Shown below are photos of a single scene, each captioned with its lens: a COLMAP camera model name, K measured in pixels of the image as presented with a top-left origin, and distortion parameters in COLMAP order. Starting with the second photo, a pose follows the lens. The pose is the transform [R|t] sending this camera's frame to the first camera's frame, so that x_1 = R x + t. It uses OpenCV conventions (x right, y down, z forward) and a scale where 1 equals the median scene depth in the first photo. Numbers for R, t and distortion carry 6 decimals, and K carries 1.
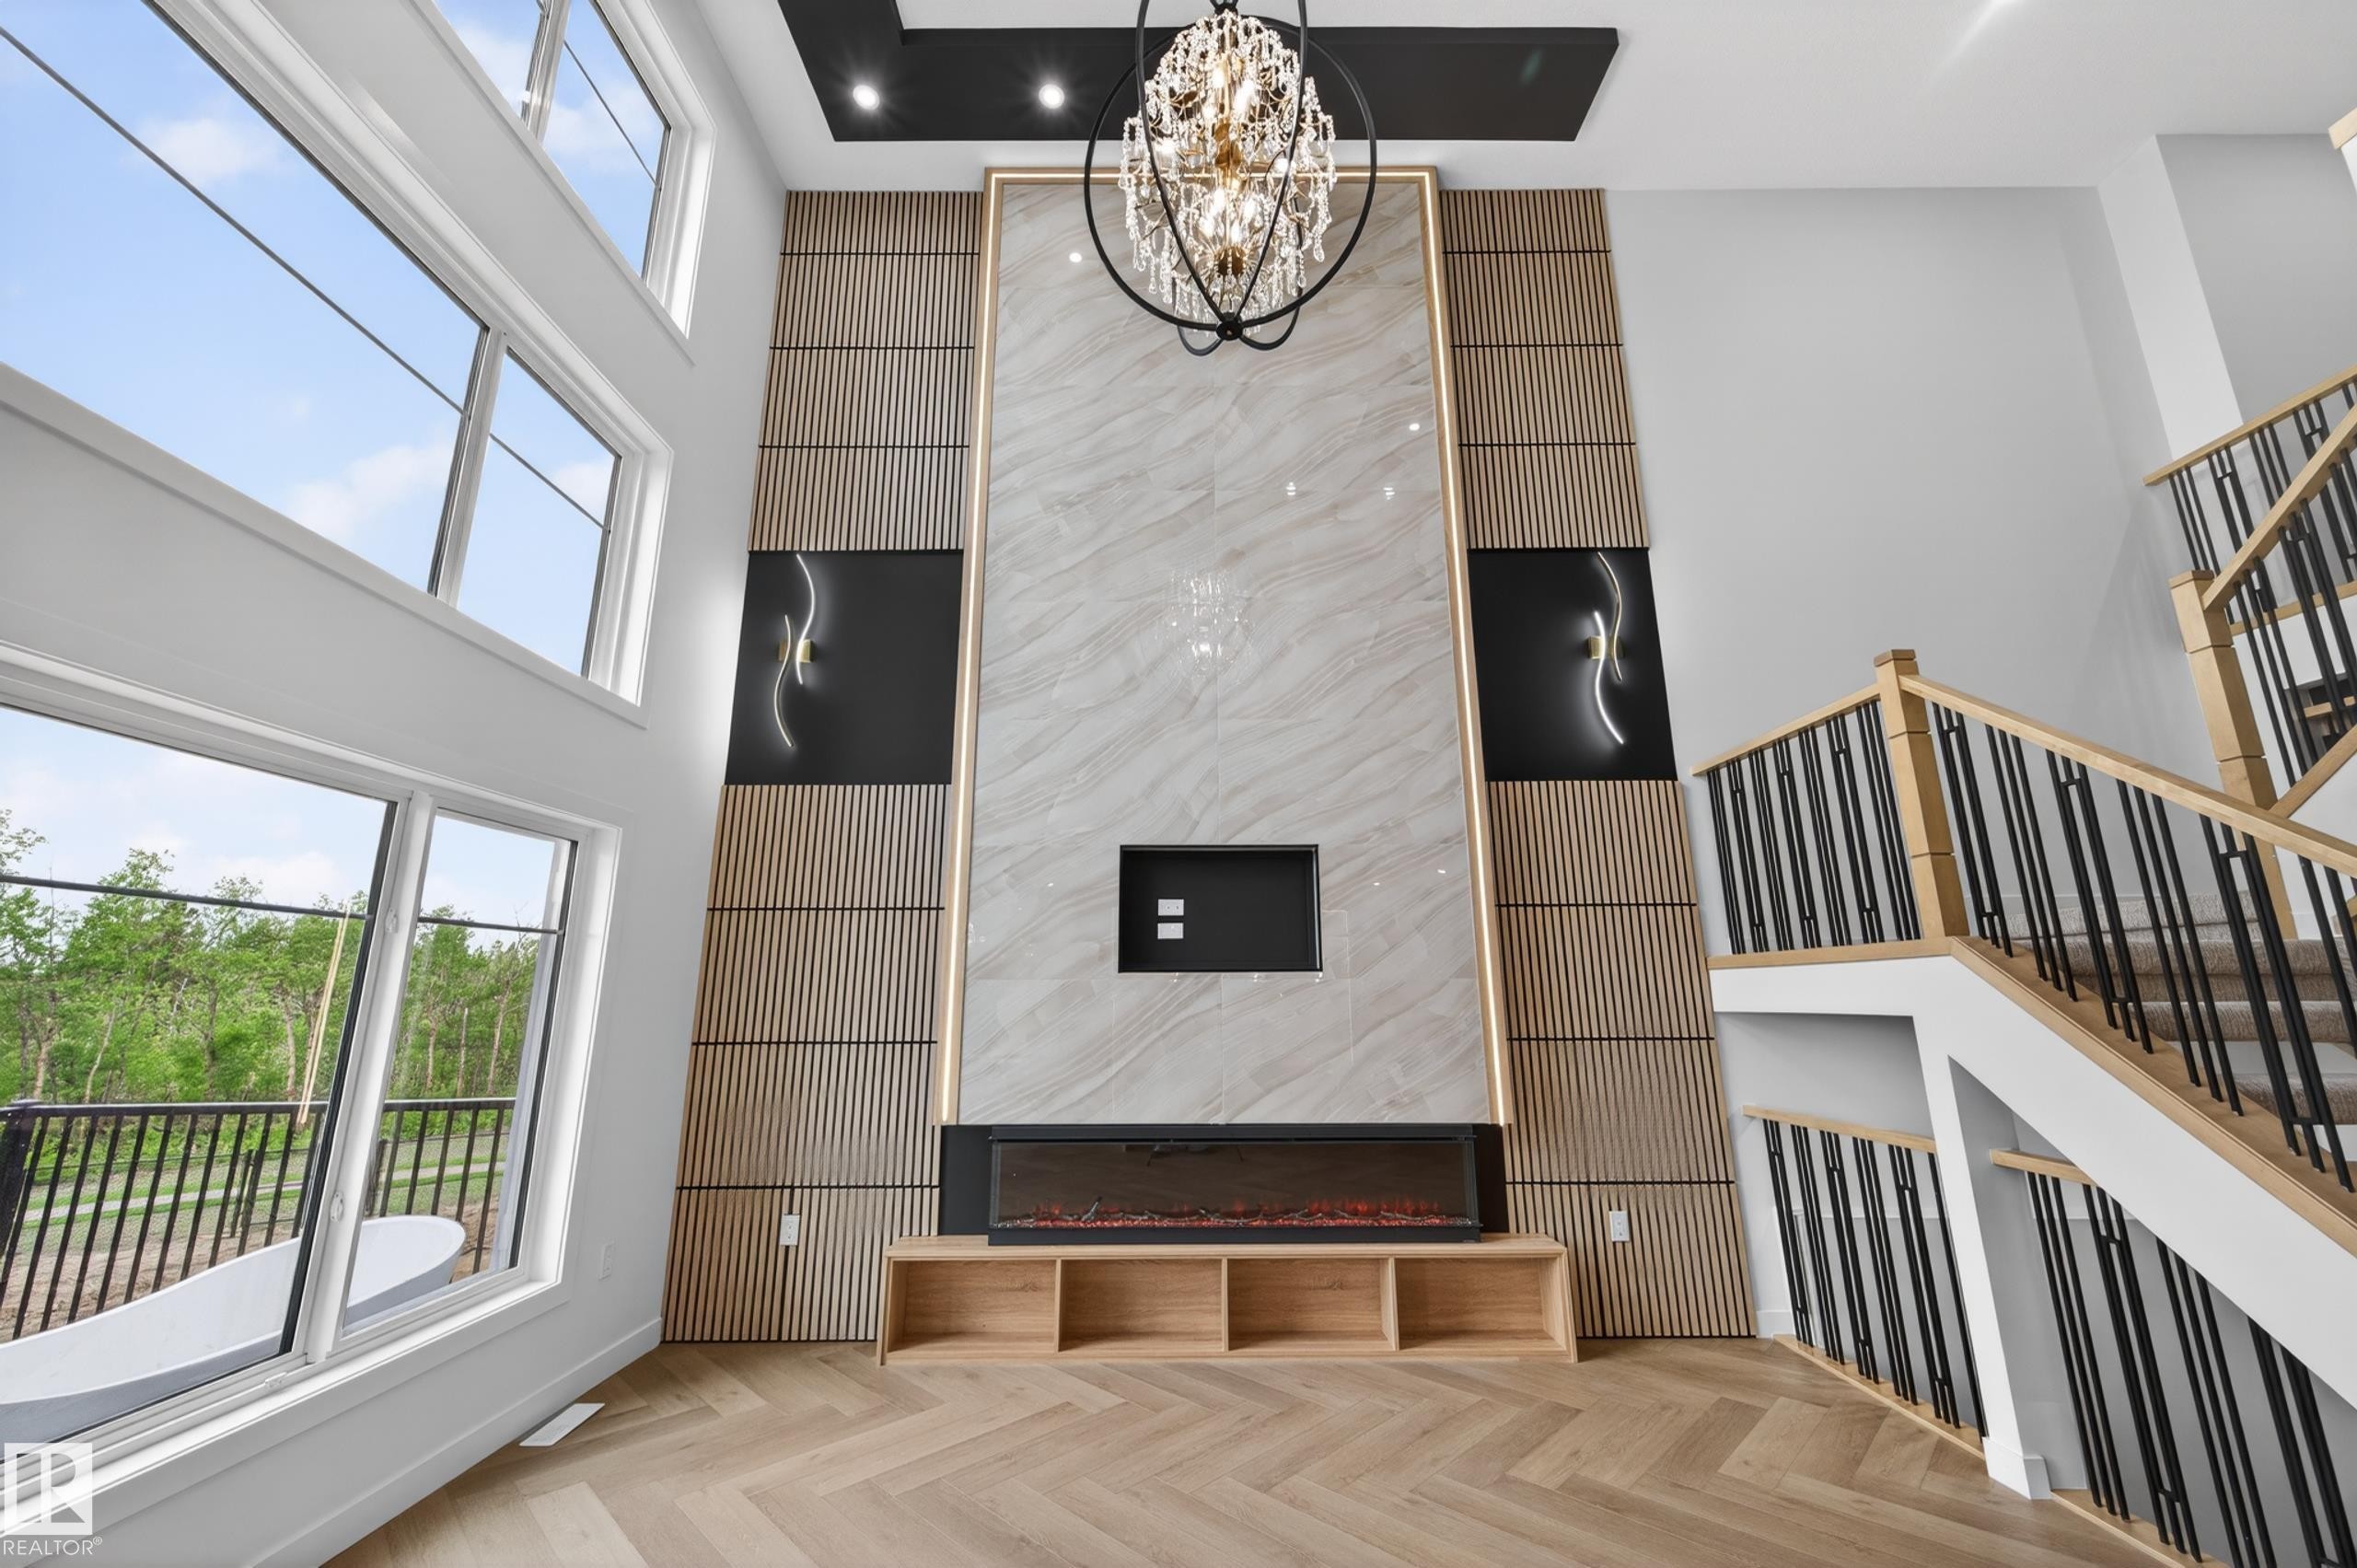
lens RADIAL K [[913.8, 0, 1181.4], [0, 913.8, 785.4], [0, 0, 1]] dist [0.005485, -0.002139]
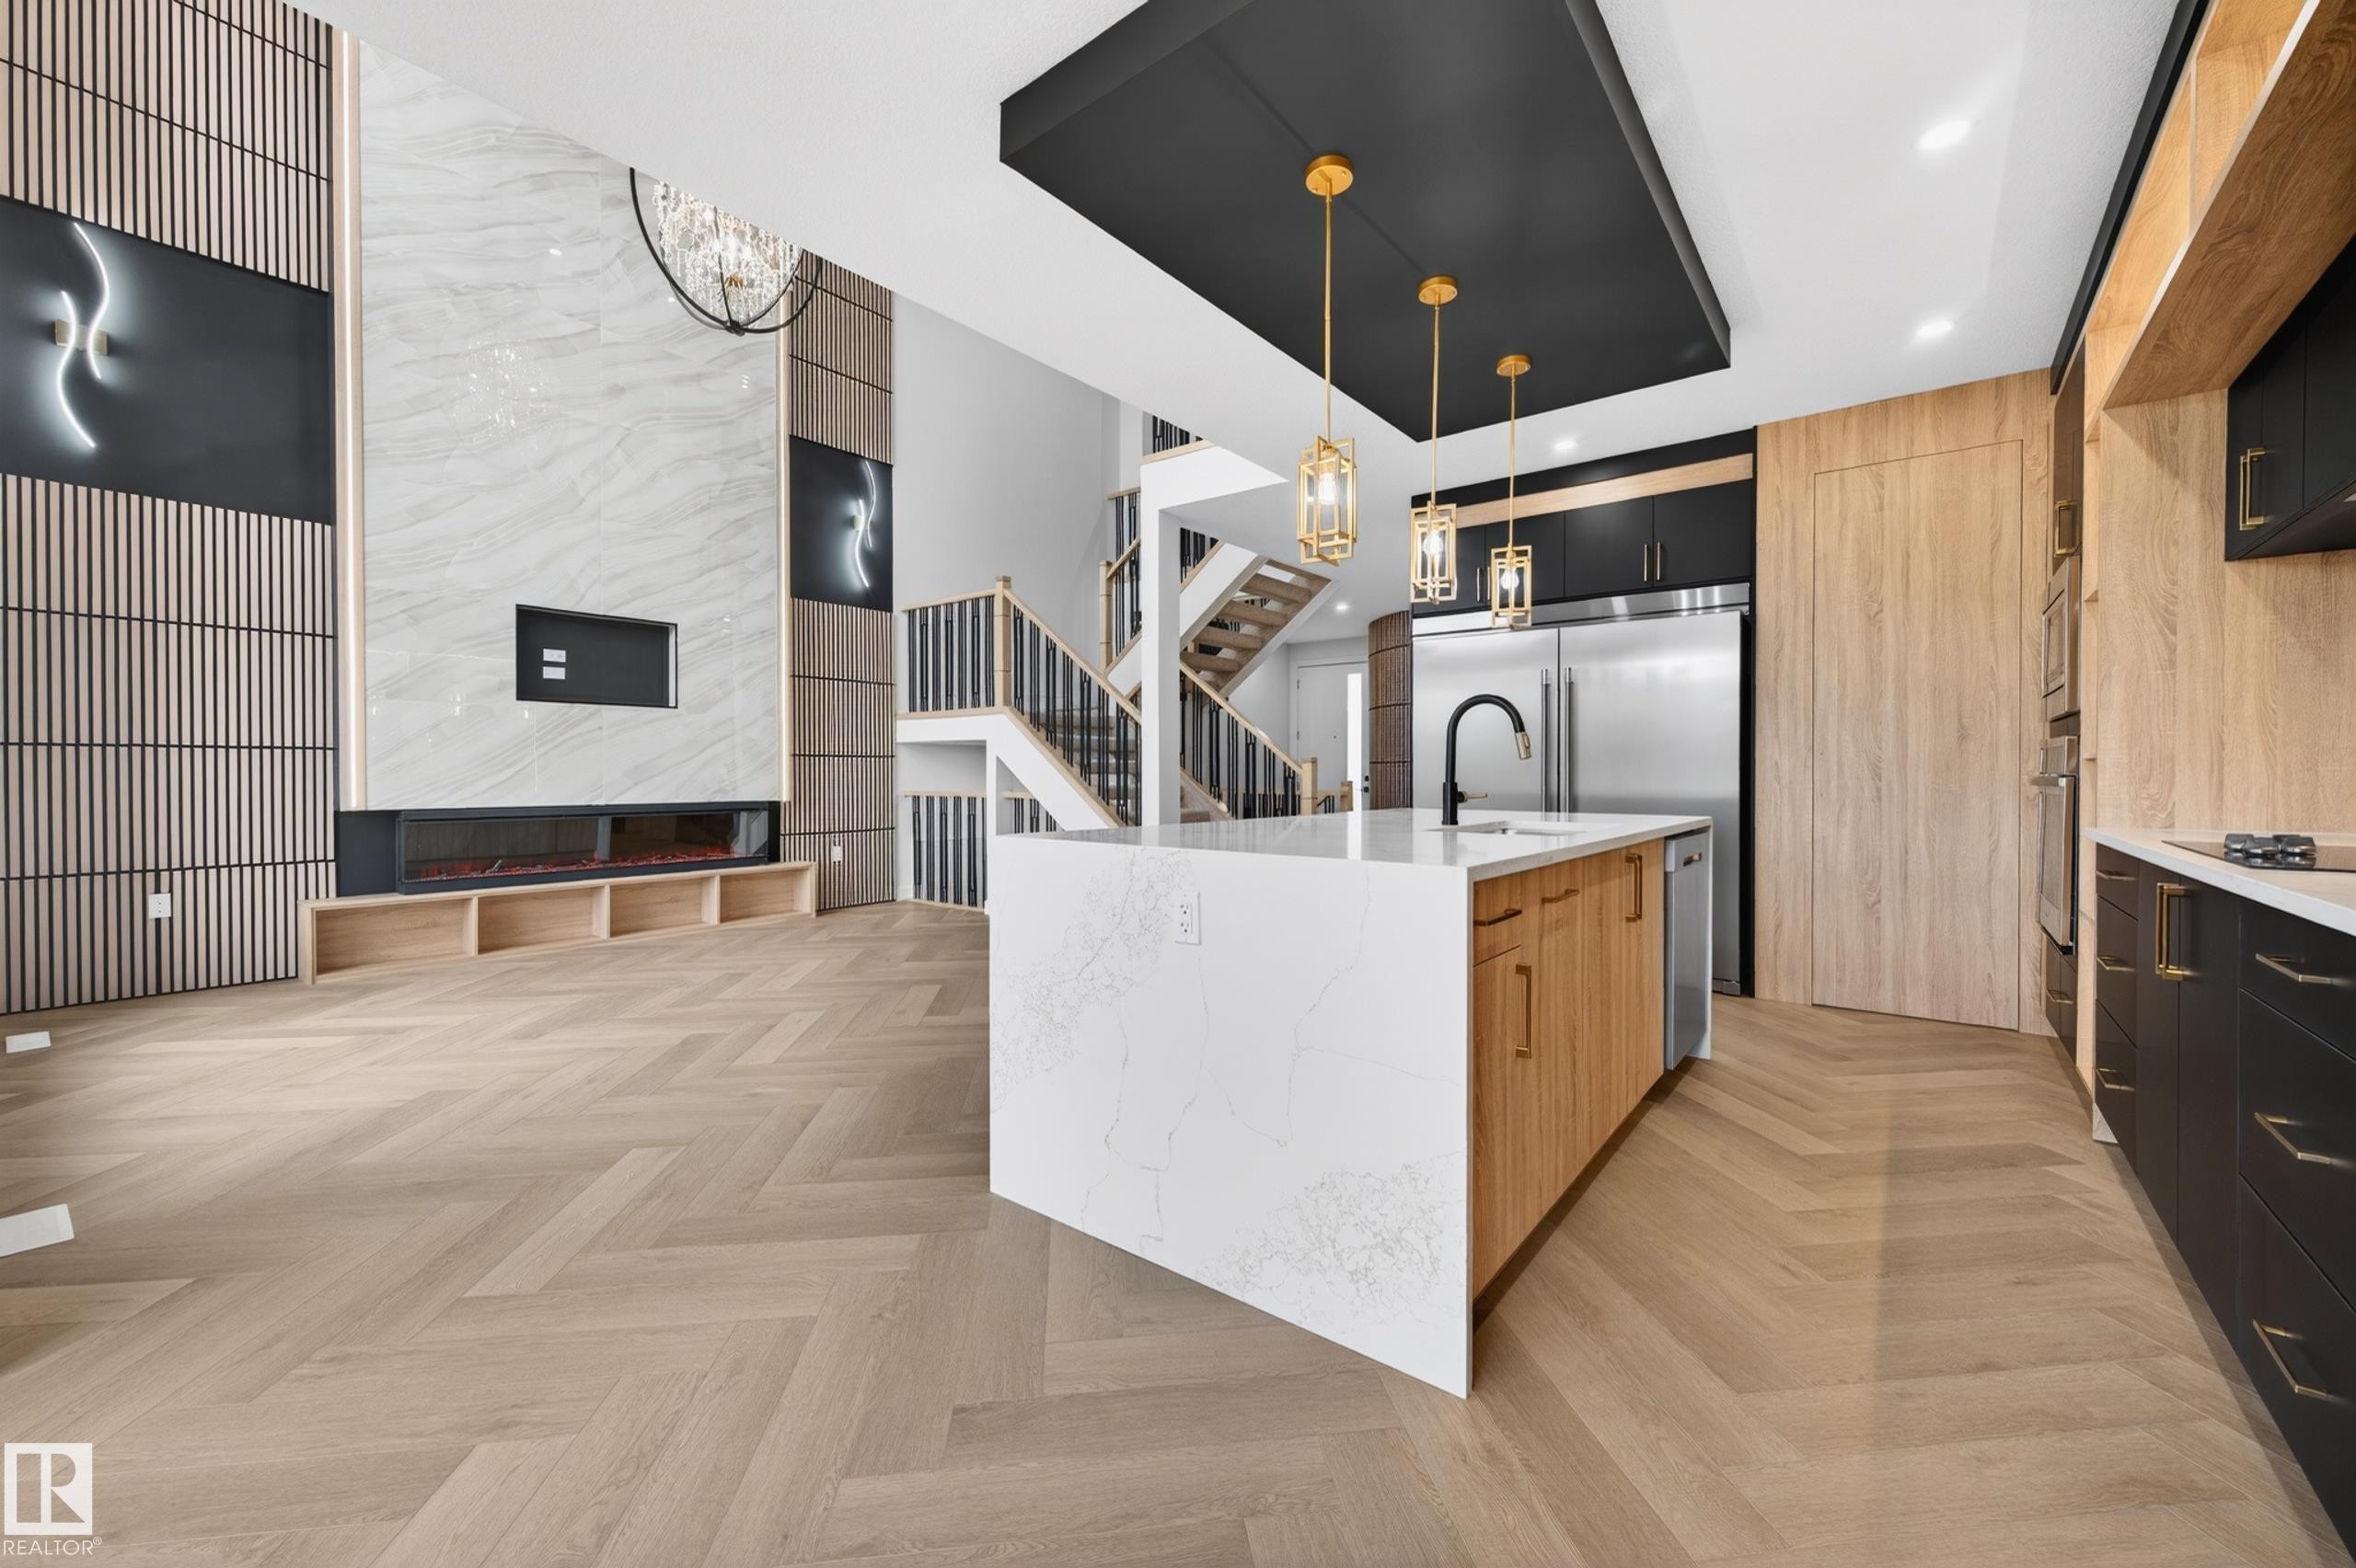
lens RADIAL K [[913.4, 0, 1189.4], [0, 913.4, 778.8], [0, 0, 1]] dist [0.005485, -0.002139]
pose [[0.615205, -0.001854, 0.788365, -0.511913], [-0.183548, 0.972180, 0.145519, -0.058788], [-0.766702, -0.234227, 0.597750, -0.577668]]
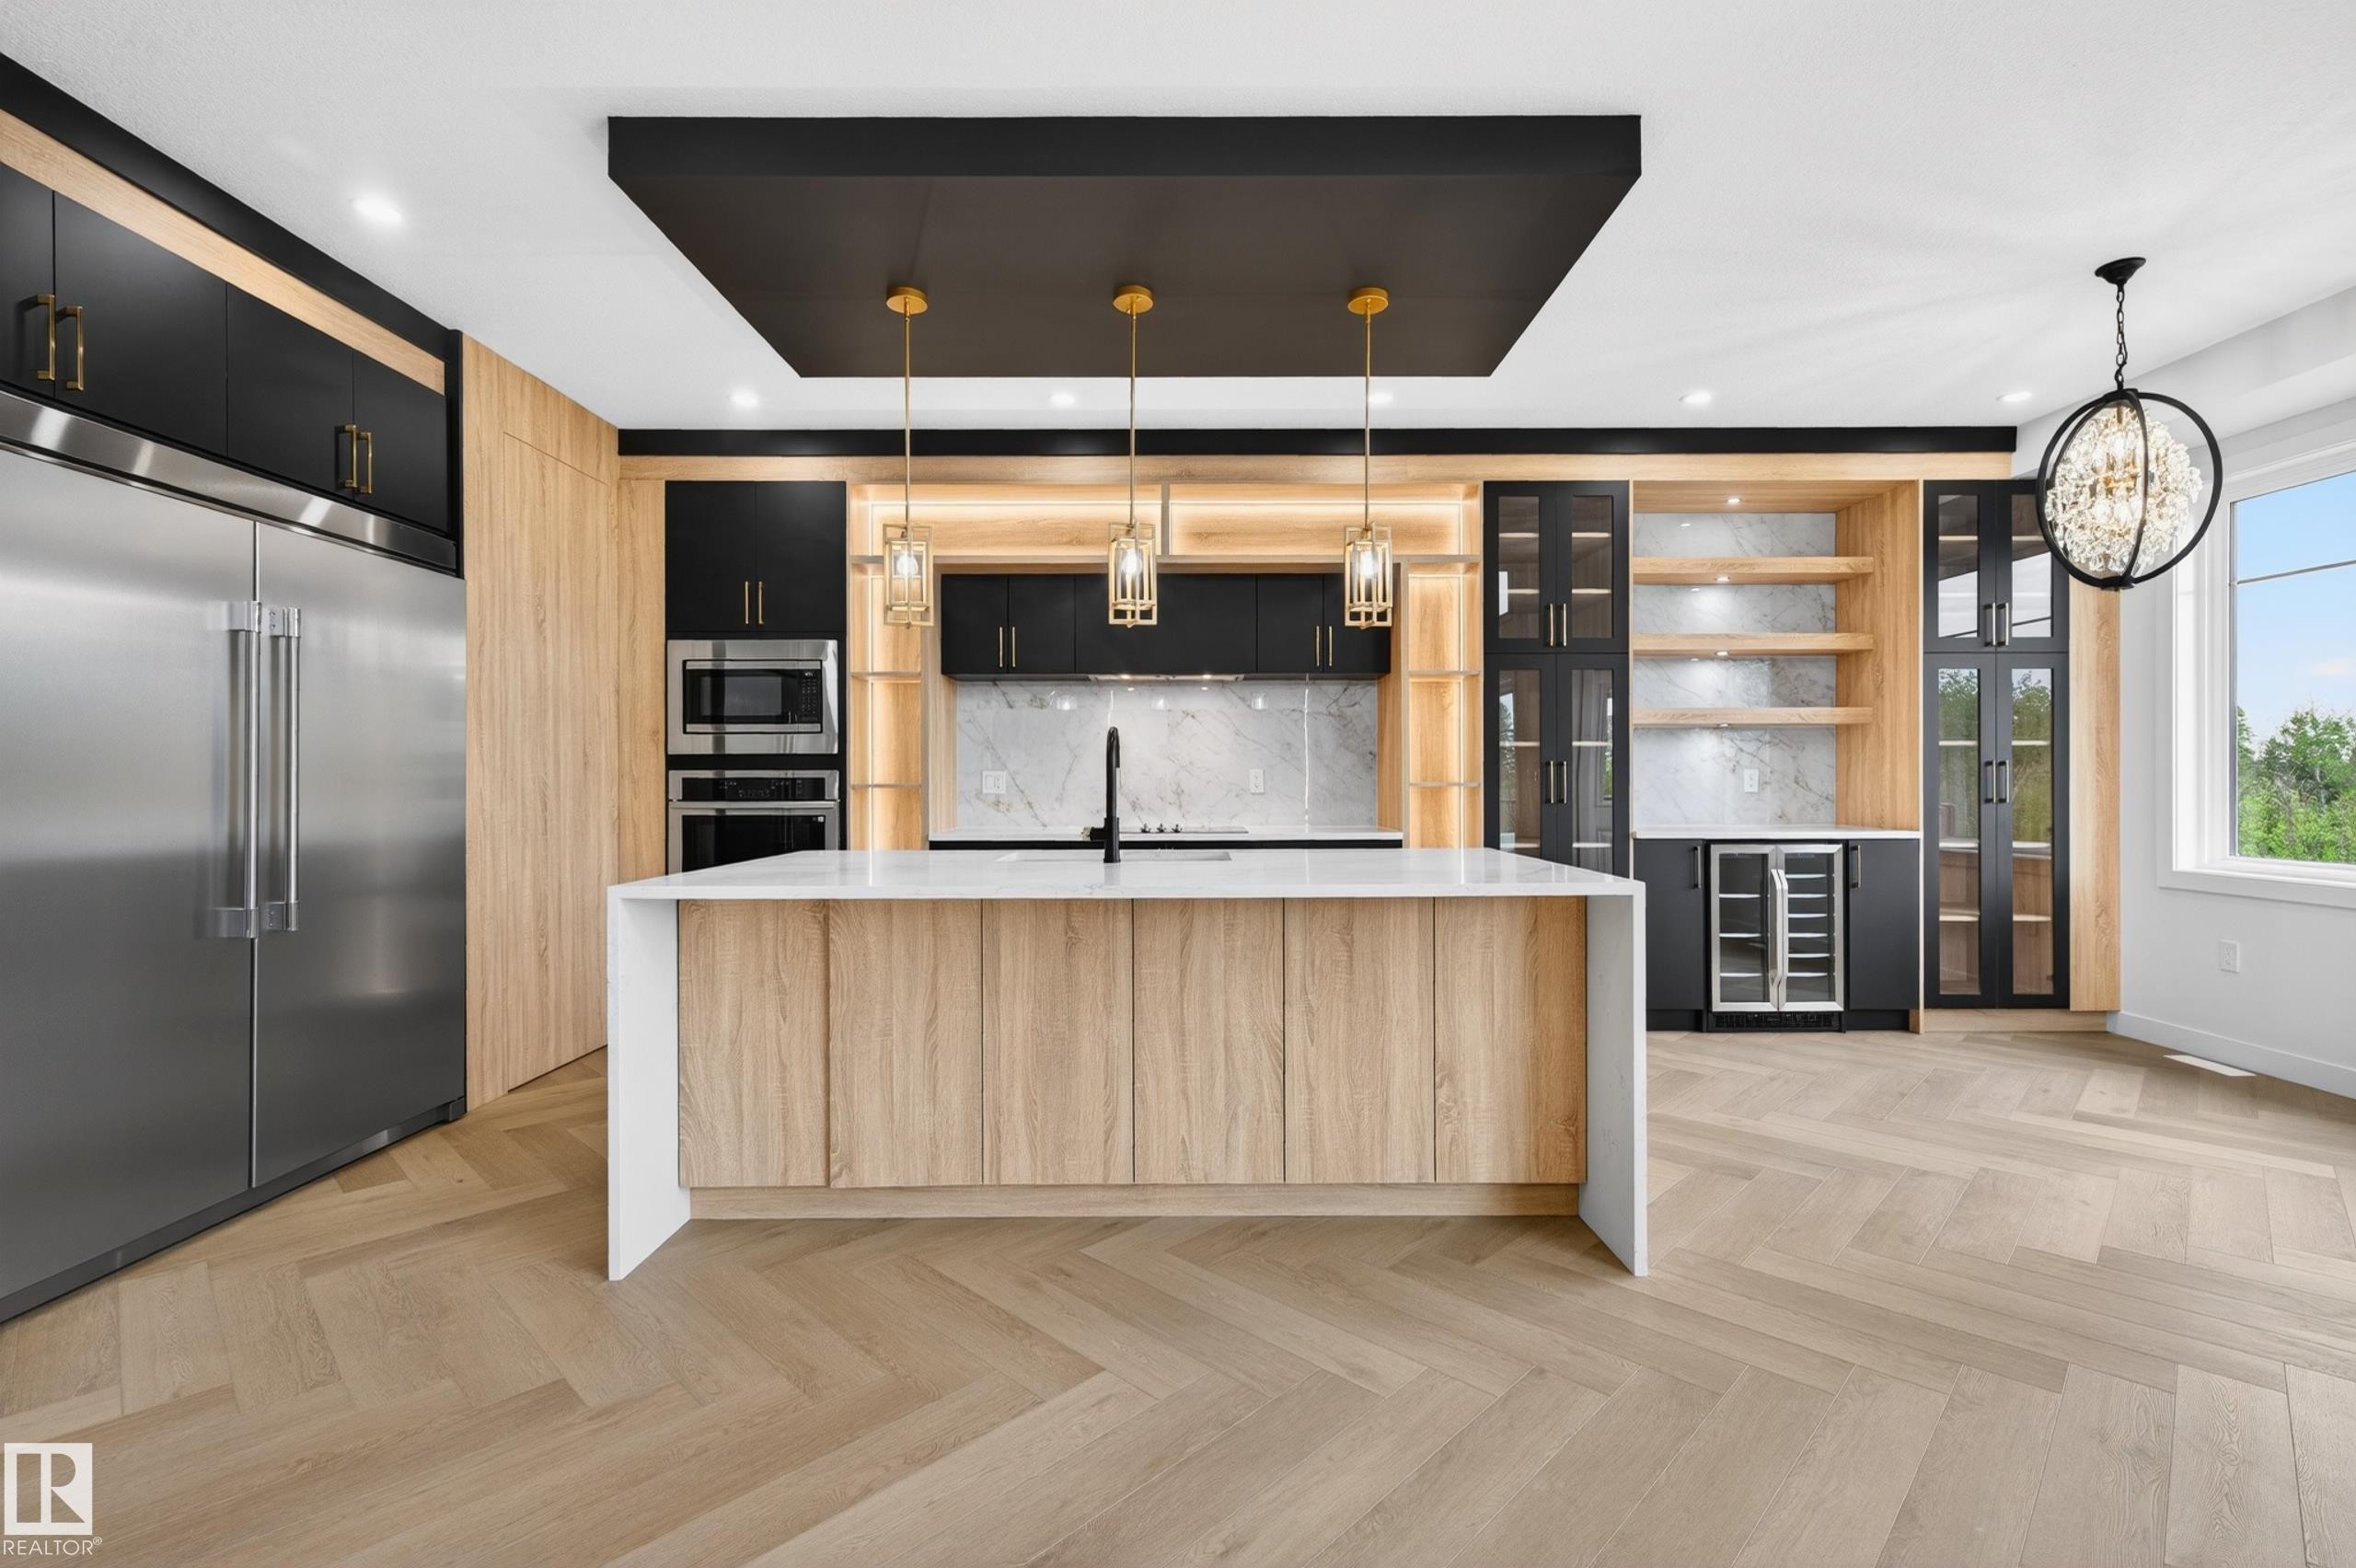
lens RADIAL K [[1060.8, 0, 1178.9], [0, 1060.8, 782.3], [0, 0, 1]] dist [0.006884, -0.001757]
pose [[-0.999968, 0.005840, -0.005449, 0.129048], [0.006921, 0.974093, -0.226042, 0.159456], [0.003988, -0.226072, -0.974102, 0.448242]]
